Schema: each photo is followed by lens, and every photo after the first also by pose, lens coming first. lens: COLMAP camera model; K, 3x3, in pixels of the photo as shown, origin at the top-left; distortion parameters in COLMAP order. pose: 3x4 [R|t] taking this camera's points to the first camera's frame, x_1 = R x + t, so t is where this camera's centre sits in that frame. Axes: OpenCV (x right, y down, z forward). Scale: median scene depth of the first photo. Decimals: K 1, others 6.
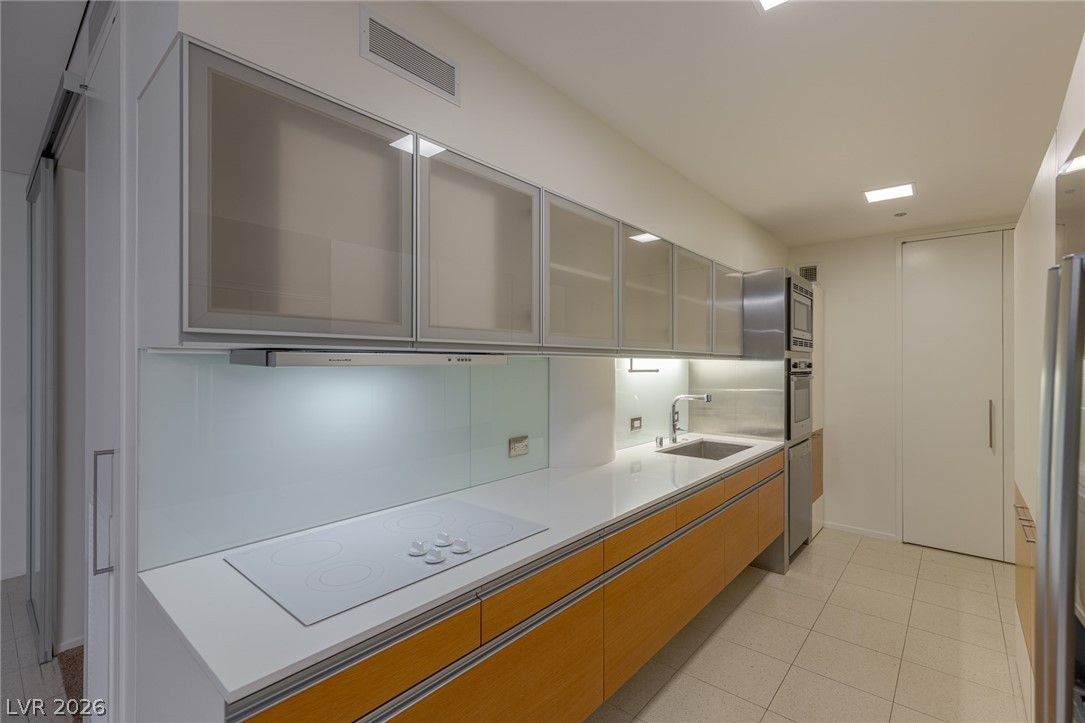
lens RADIAL K [[489.6, 0, 540.7], [0, 489.6, 363.2], [0, 0, 1]] dist [0.007621, -0.001187]
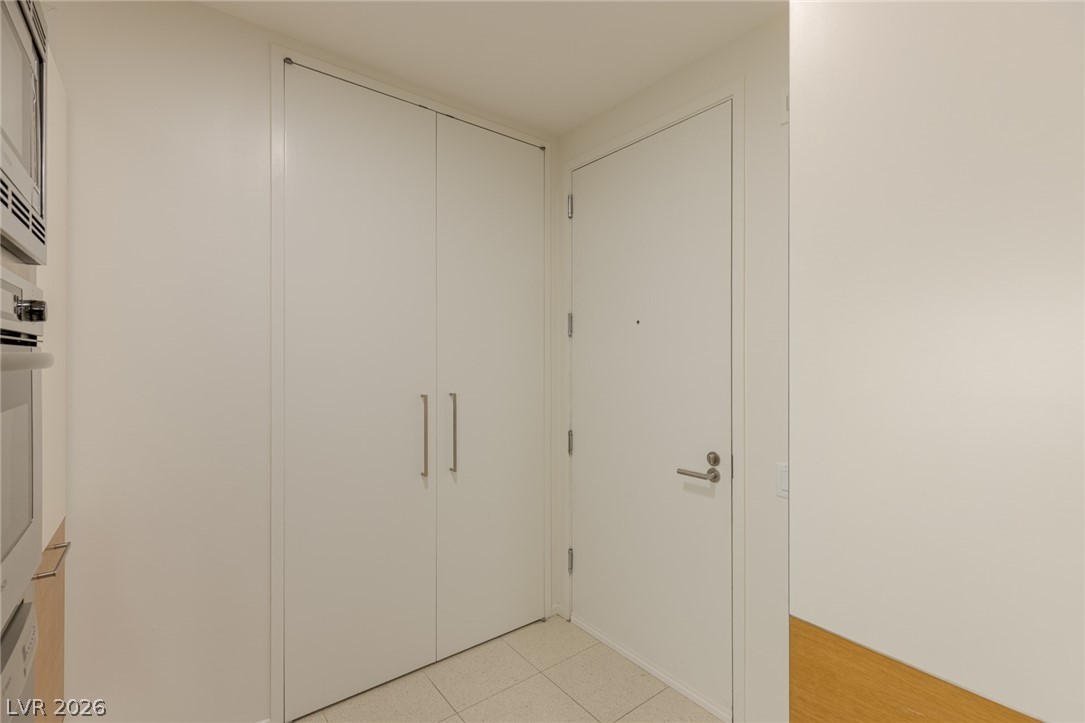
lens RADIAL K [[489.6, 0, 547.7], [0, 489.6, 357.5], [0, 0, 1]] dist [0.007621, -0.001187]
pose [[0.201481, 0.004942, 0.979480, 0.348801], [0.002491, 0.999981, -0.005558, 0.030546], [-0.979489, 0.003560, 0.201465, 0.681532]]
